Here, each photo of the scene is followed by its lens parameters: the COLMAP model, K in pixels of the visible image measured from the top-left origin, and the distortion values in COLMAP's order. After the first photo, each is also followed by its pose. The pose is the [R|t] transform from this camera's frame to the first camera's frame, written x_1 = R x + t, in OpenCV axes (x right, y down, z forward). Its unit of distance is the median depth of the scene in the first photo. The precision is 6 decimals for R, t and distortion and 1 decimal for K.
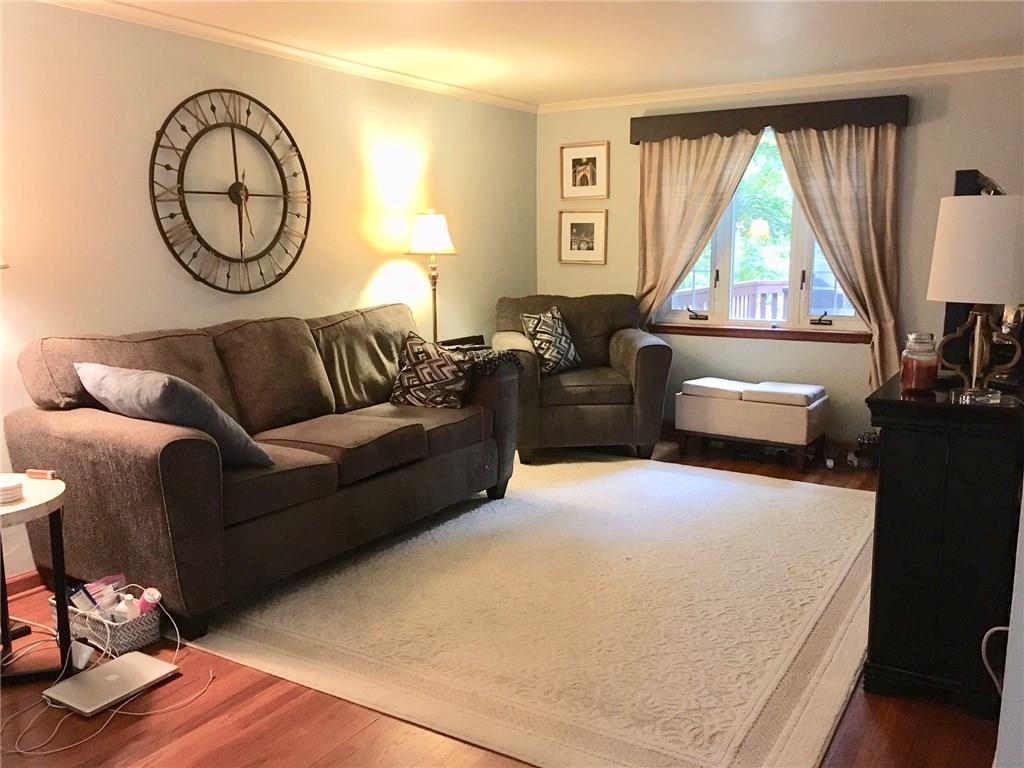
lens RADIAL K [[868.4, 0, 511.5], [0, 868.4, 388.3], [0, 0, 1]] dist [0.014466, 0.010108]
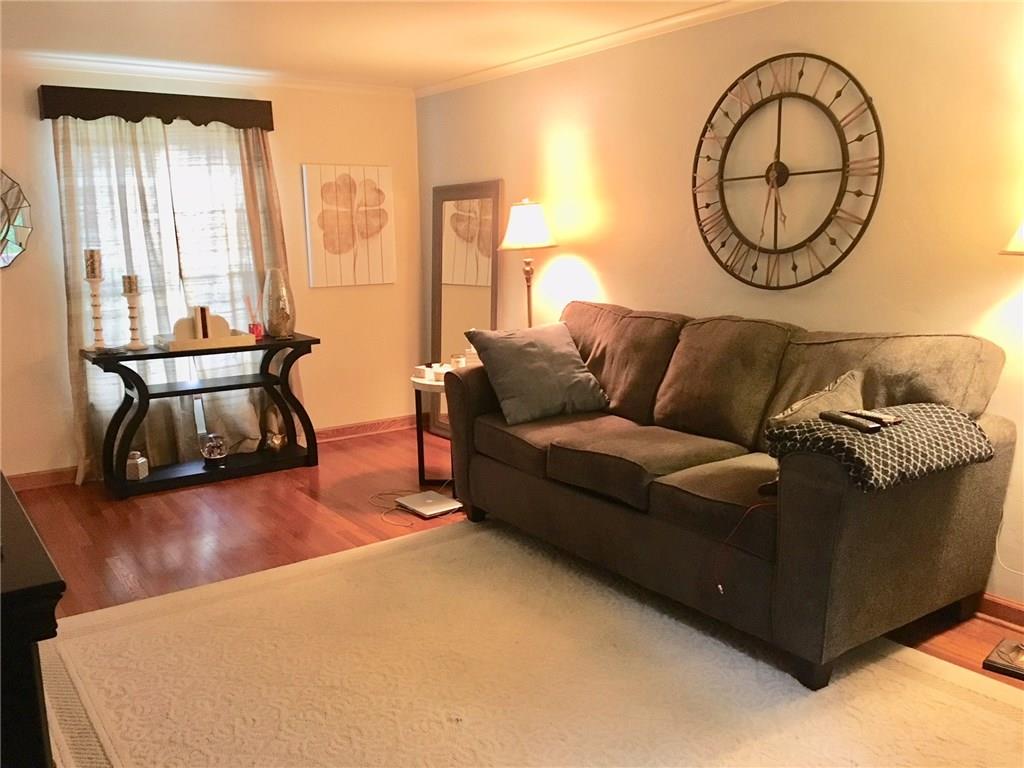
lens RADIAL K [[868.4, 0, 511.5], [0, 868.4, 378.9], [0, 0, 1]] dist [0.014466, 0.010108]
pose [[-0.397578, 0.154264, -0.904508, 0.615214], [-0.141204, 0.963738, 0.226432, -0.187615], [0.906639, 0.217744, -0.361378, 1.126399]]
